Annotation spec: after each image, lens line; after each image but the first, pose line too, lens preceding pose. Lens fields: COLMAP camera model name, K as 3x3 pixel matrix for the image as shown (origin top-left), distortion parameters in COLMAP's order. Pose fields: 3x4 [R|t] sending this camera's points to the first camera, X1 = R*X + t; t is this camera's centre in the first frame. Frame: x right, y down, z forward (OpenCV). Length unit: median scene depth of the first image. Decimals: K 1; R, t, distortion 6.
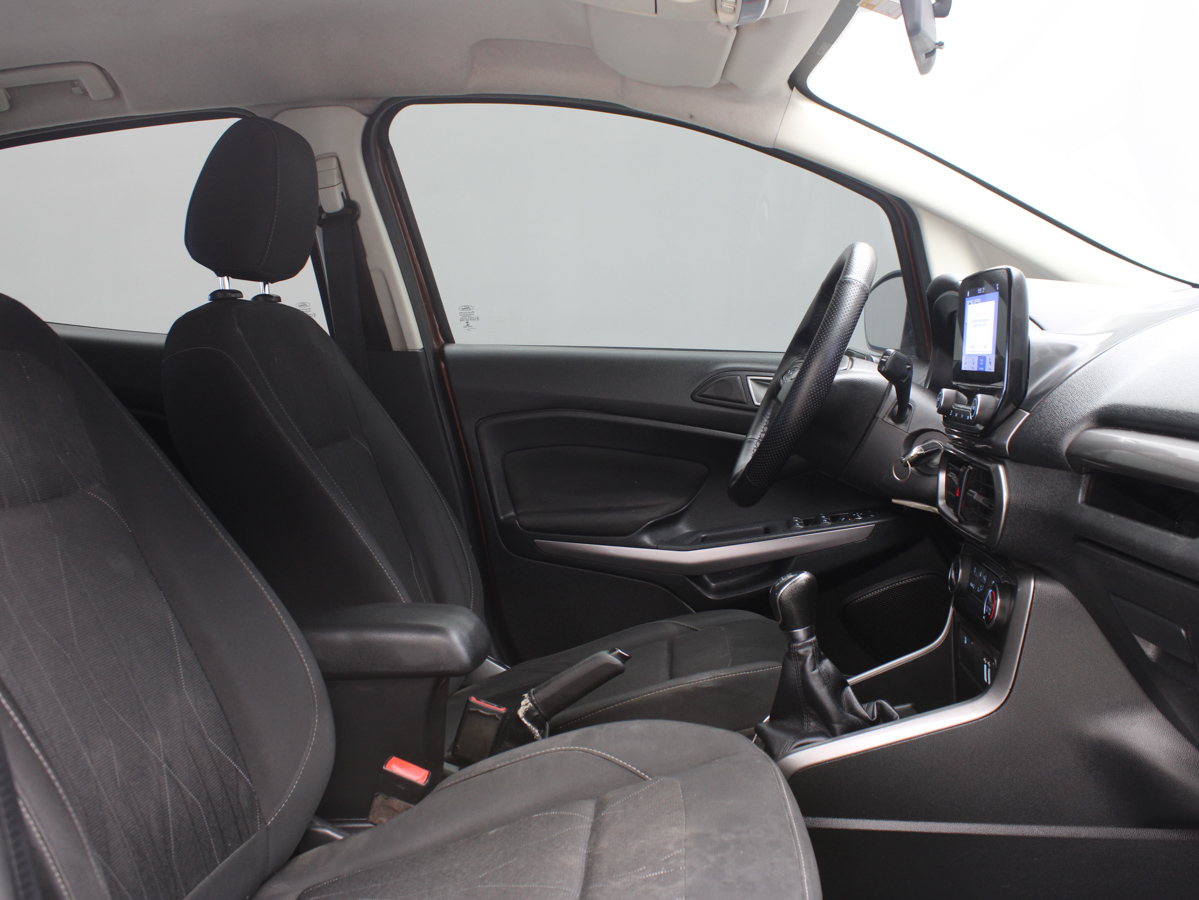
lens RADIAL K [[1244.8, 0, 600.6], [0, 1244.8, 450.7], [0, 0, 1]] dist [-0.096361, 0.000000]
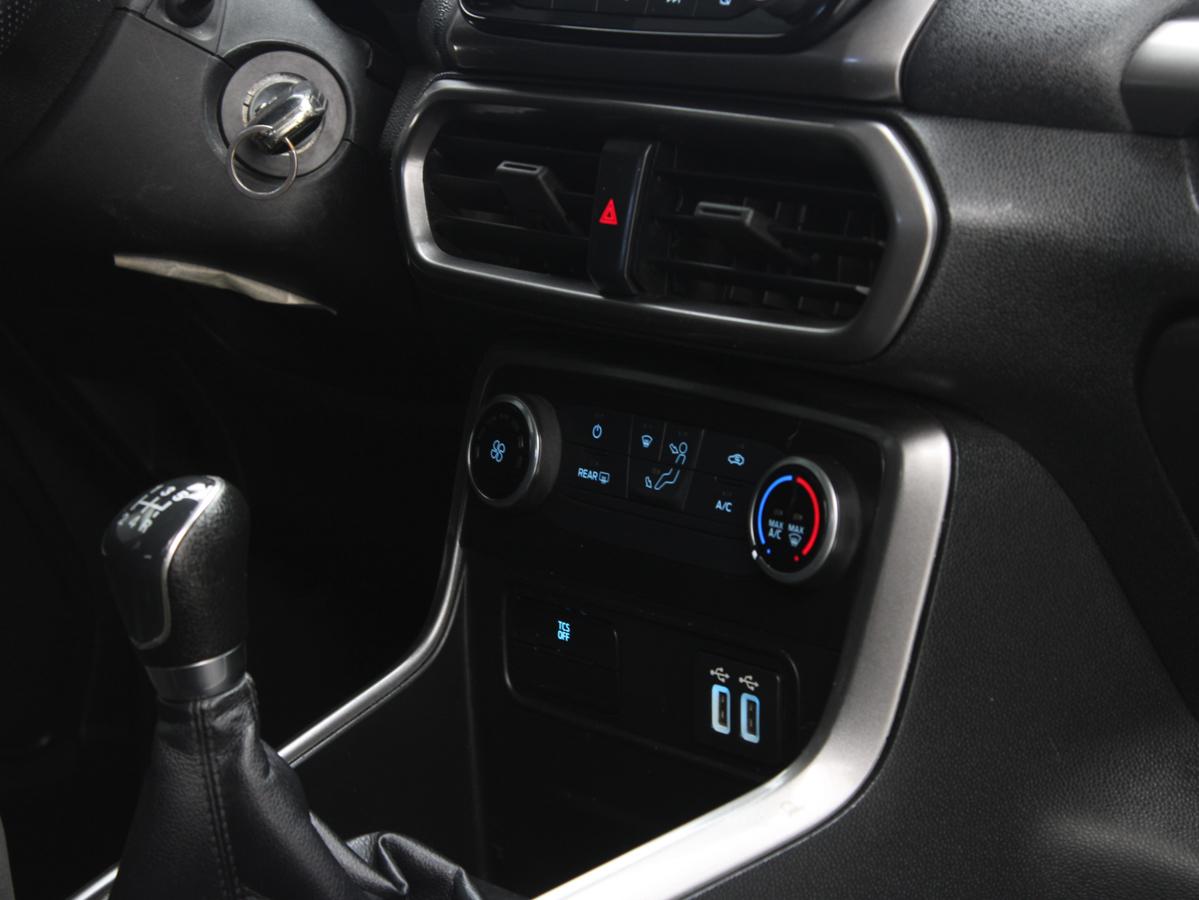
lens RADIAL K [[3238.2, 0, 591.7], [0, 3238.2, 448.6], [0, 0, 1]] dist [0.081637, 0.000000]
pose [[0.725006, -0.083444, 0.683669, -0.326111], [0.023020, 0.995015, 0.097033, 0.009778], [-0.688358, -0.054612, 0.723312, 0.306255]]
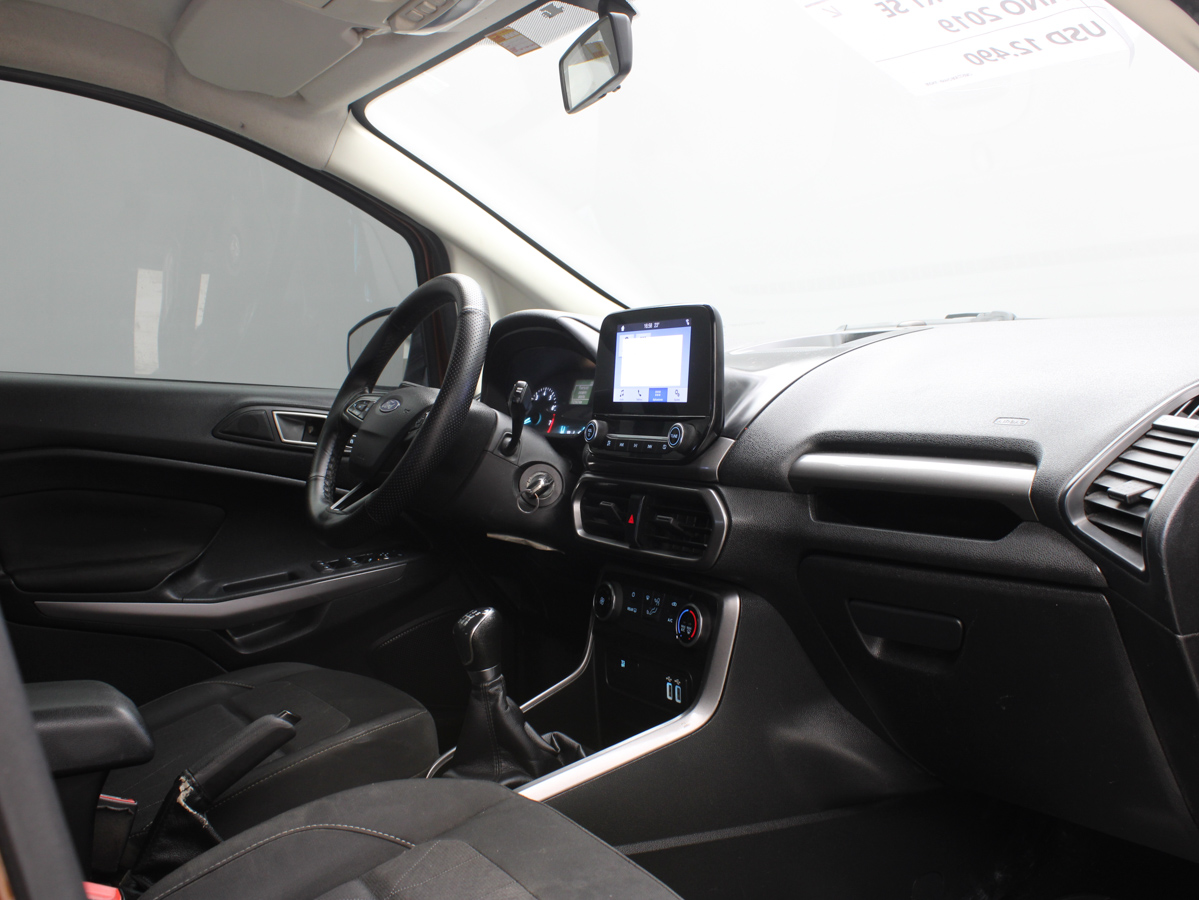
lens RADIAL K [[1244.8, 0, 594.2], [0, 1244.8, 450.3], [0, 0, 1]] dist [-0.096361, 0.000000]
pose [[0.820009, -0.002095, 0.572347, -0.307535], [0.025514, 0.999133, -0.032897, 0.008712], [-0.571782, 0.041579, 0.819351, 0.149903]]
